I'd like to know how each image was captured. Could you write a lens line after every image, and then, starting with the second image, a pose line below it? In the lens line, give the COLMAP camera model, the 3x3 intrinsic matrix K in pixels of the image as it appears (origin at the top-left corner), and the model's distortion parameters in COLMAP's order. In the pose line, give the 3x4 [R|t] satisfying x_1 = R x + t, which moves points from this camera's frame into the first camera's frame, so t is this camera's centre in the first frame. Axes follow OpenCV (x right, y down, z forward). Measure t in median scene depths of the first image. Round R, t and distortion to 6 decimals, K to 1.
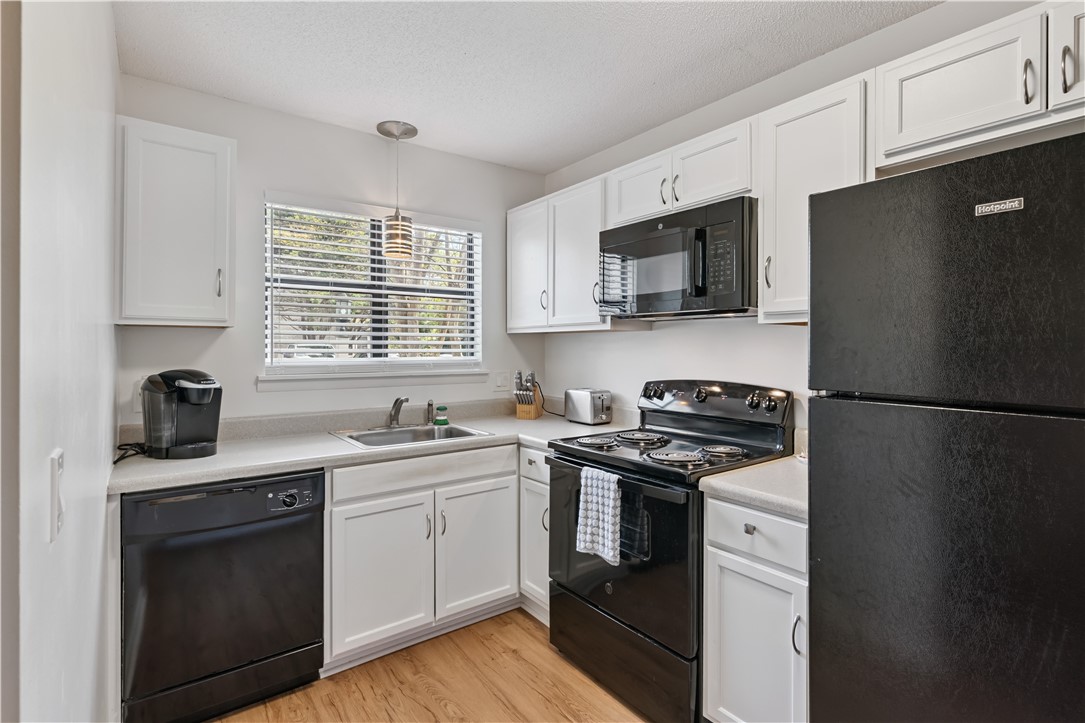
lens RADIAL K [[525.2, 0, 547.4], [0, 525.2, 341.5], [0, 0, 1]] dist [0.009512, -0.000907]
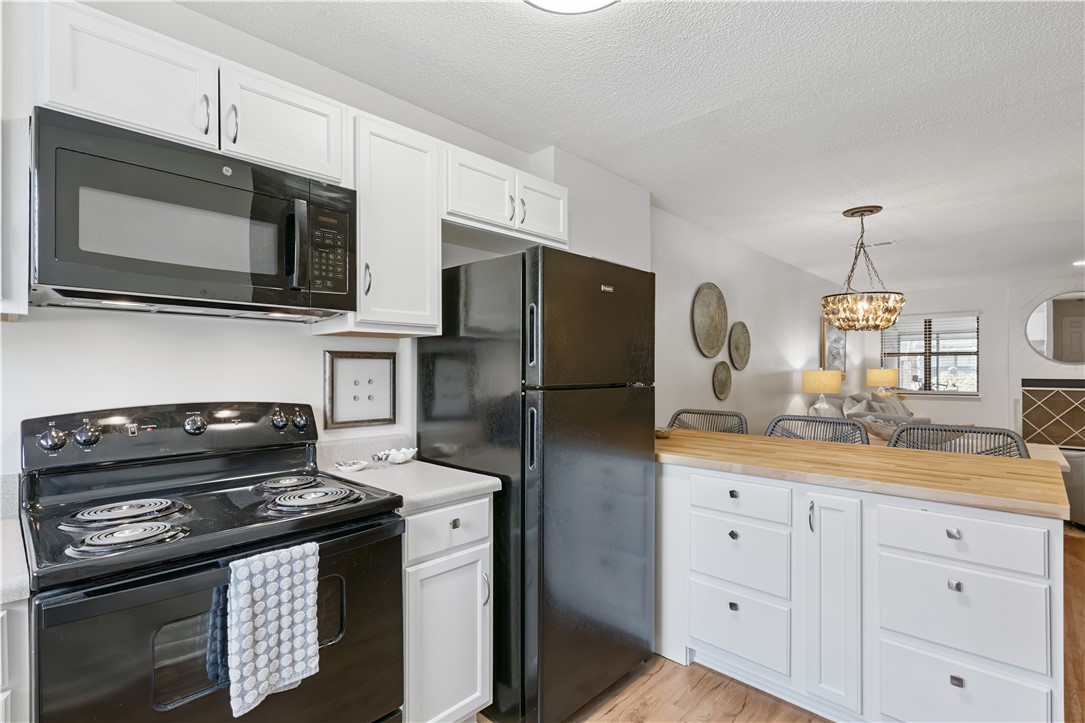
lens RADIAL K [[525.2, 0, 542.2], [0, 525.2, 365.3], [0, 0, 1]] dist [0.009512, -0.000907]
pose [[-0.170766, 0.005494, 0.985296, -0.449154], [-0.006897, 0.999953, -0.006771, 0.024326], [-0.985287, -0.007952, -0.170720, 0.640778]]
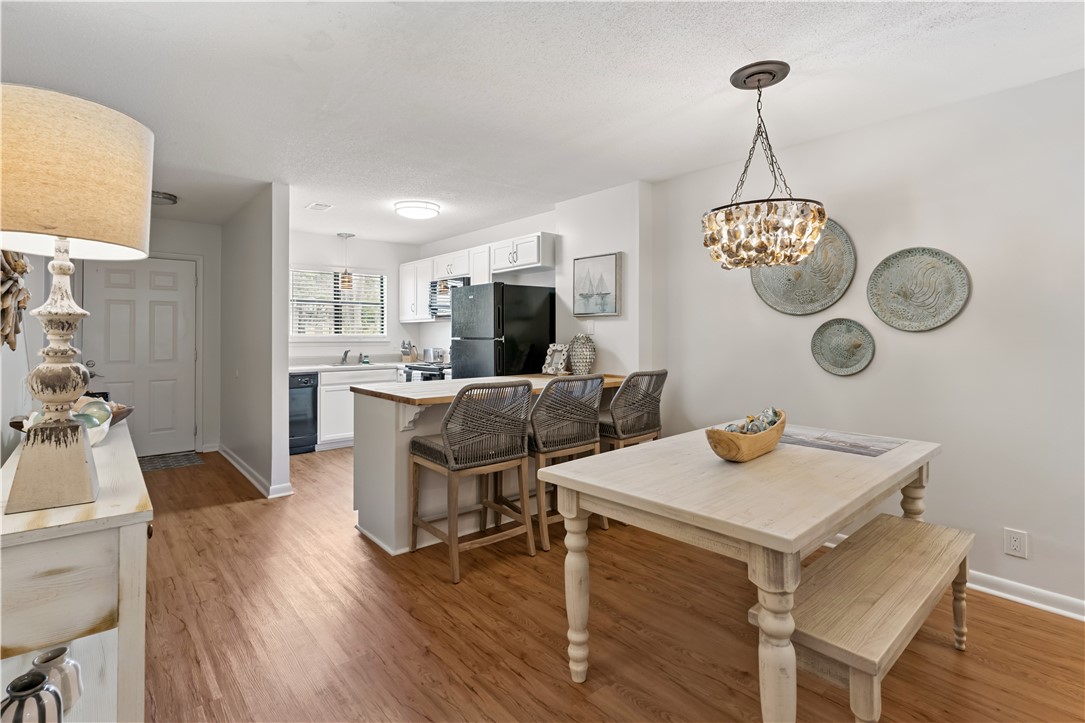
lens RADIAL K [[525.2, 0, 542.4], [0, 525.2, 333.3], [0, 0, 1]] dist [0.009512, -0.000907]
pose [[0.997875, 0.000969, 0.065143, 0.477354], [-0.001156, 0.999995, 0.002840, 0.026142], [-0.065140, -0.002909, 0.997872, -1.528130]]
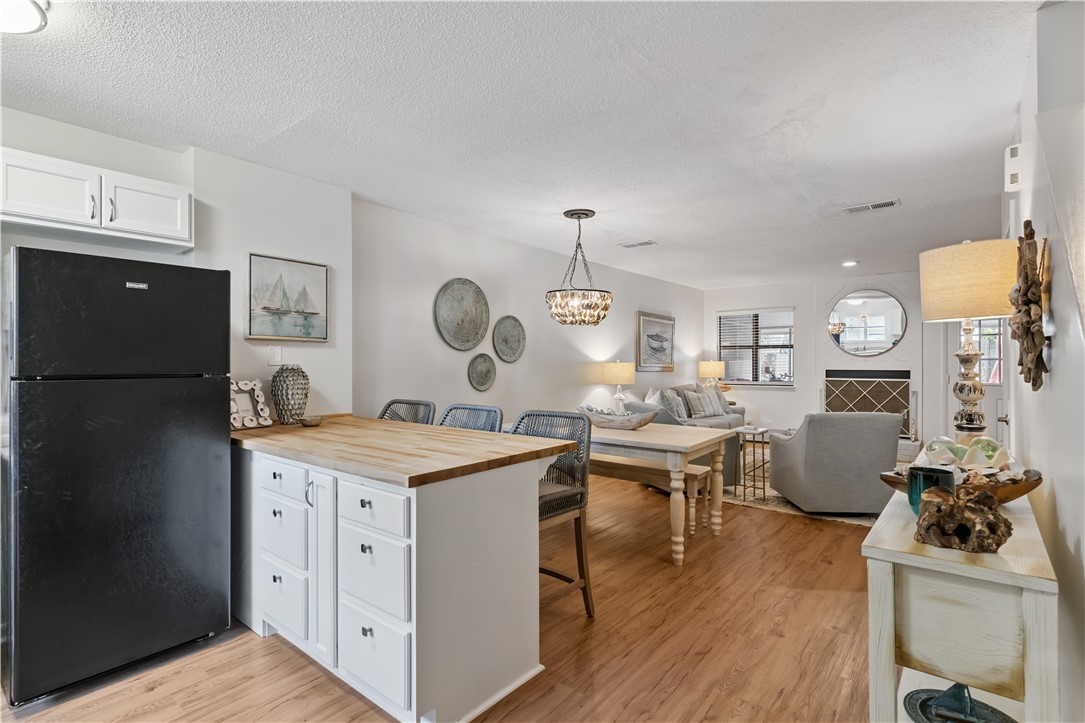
lens RADIAL K [[525.2, 0, 537.2], [0, 525.2, 361.2], [0, 0, 1]] dist [0.009512, -0.000907]
pose [[-0.236017, -0.000867, 0.971748, -0.675303], [-0.006257, 0.999980, -0.000628, 0.021622], [-0.971729, -0.006228, -0.236018, -0.042546]]
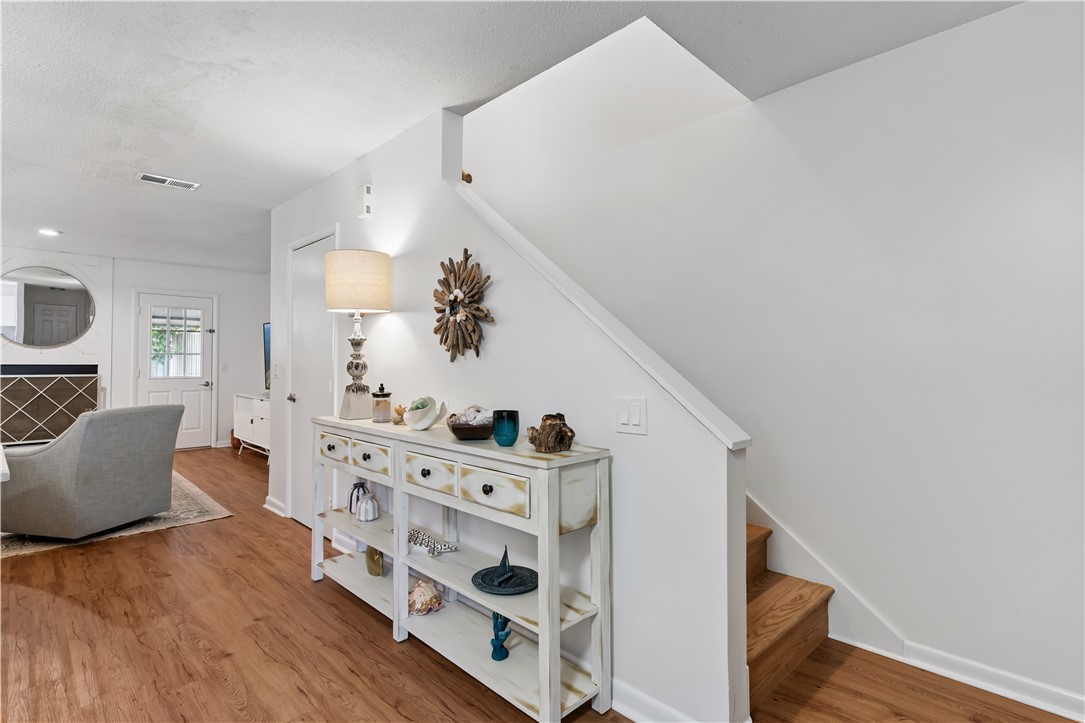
lens RADIAL K [[525.2, 0, 543.6], [0, 525.2, 360.7], [0, 0, 1]] dist [0.009512, -0.000907]
pose [[-0.990507, -0.006732, -0.137298, -0.192406], [-0.004515, 0.999854, -0.016451, 0.069785], [0.137388, -0.015675, -0.990393, 0.208188]]
